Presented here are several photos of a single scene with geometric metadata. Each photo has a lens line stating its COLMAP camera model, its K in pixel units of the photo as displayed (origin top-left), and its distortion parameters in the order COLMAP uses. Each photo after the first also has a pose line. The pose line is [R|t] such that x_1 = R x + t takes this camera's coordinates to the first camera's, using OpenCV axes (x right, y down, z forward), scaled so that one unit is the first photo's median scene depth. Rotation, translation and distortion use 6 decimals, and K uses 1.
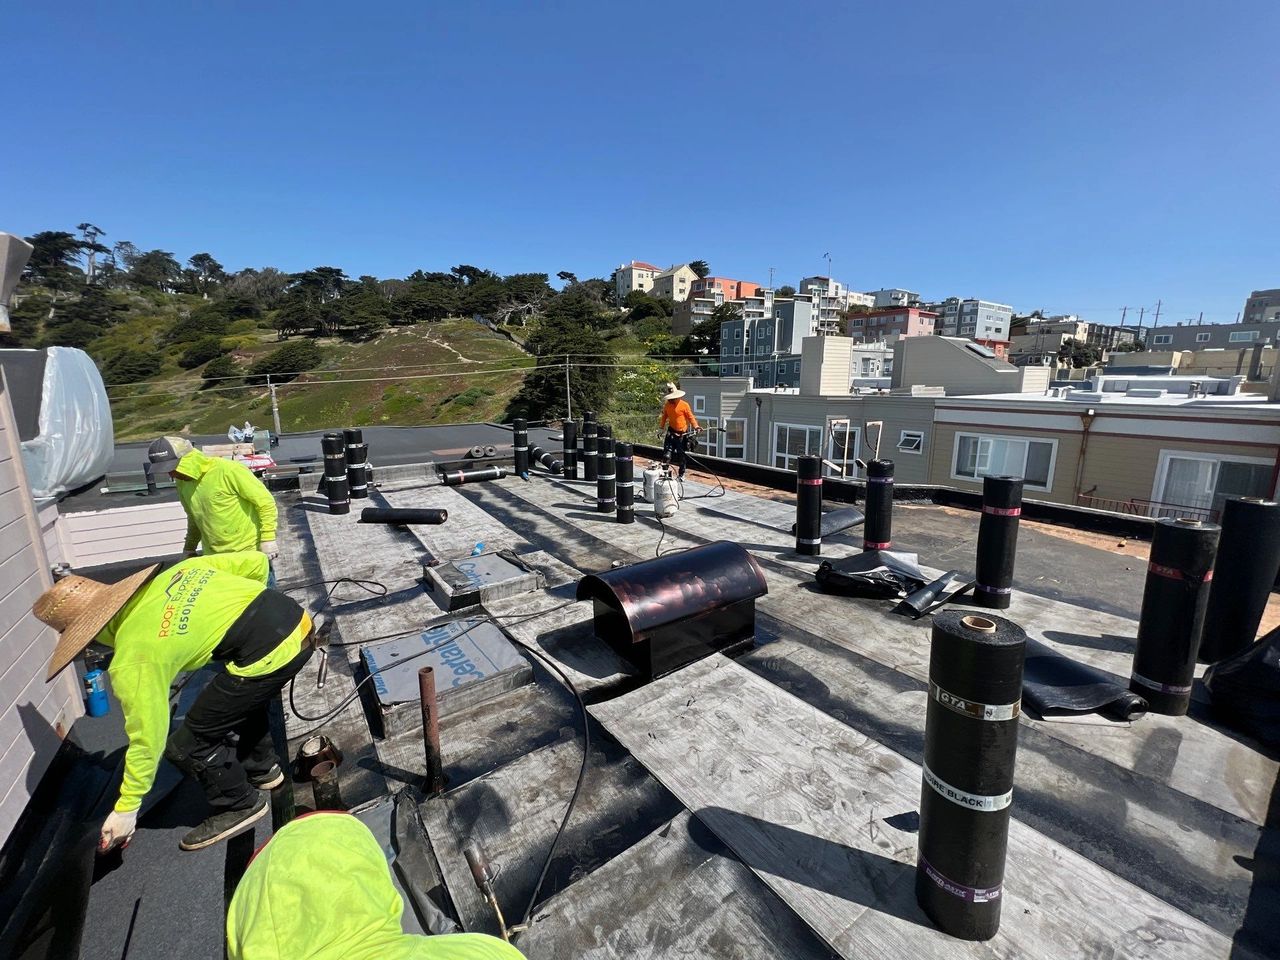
lens RADIAL K [[511.5, 0, 640.0], [0, 511.5, 480.0], [0, 0, 1]] dist [-0.002698, -0.000005]
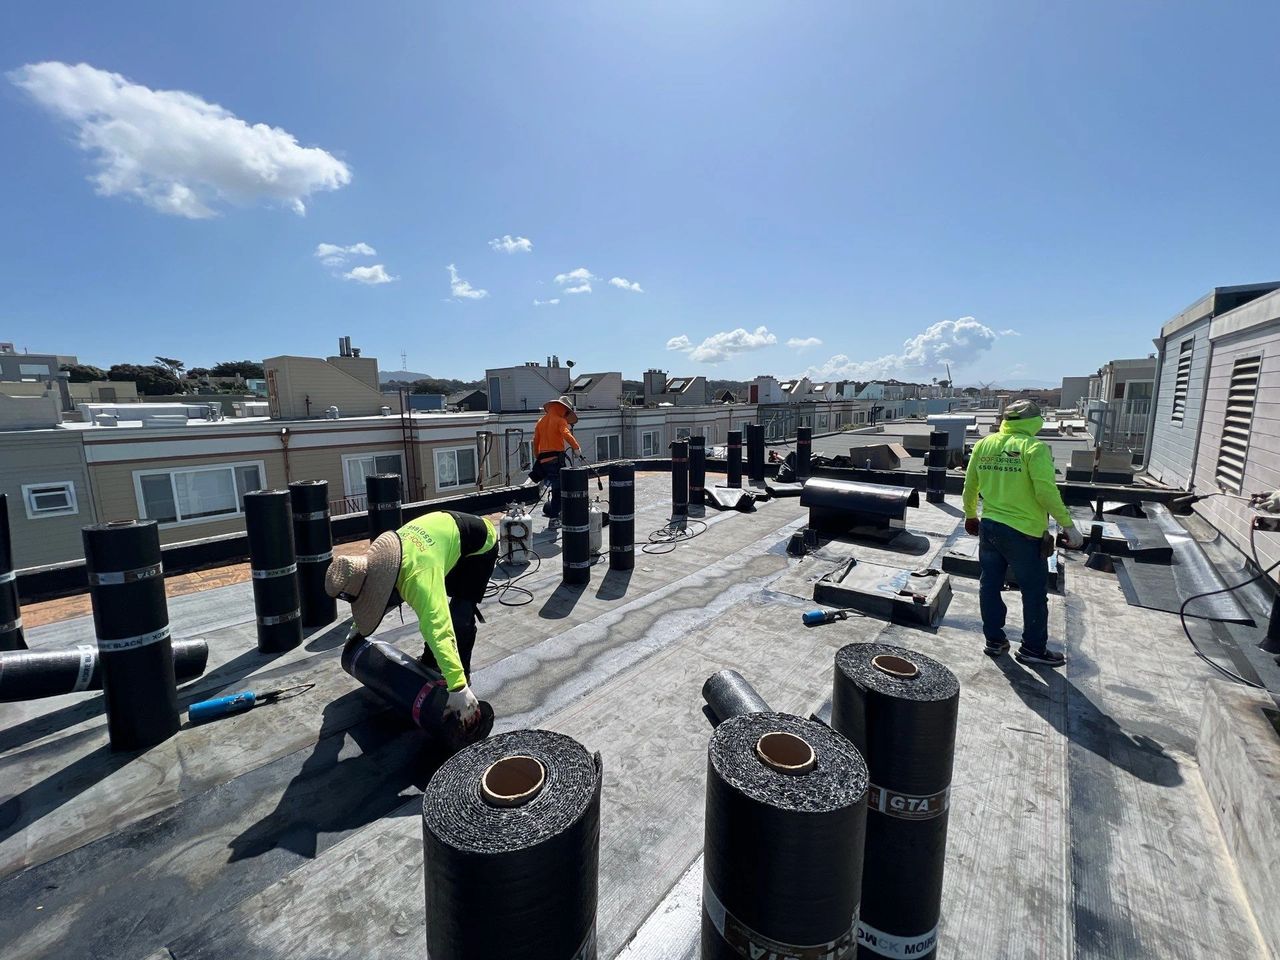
lens RADIAL K [[511.5, 0, 640.0], [0, 511.5, 480.0], [0, 0, 1]] dist [-0.002698, -0.000005]
pose [[-0.263723, -0.141878, 0.954107, -0.364657], [0.207596, 0.957597, 0.199778, -0.092342], [-0.941995, 0.250755, -0.223088, 0.551820]]
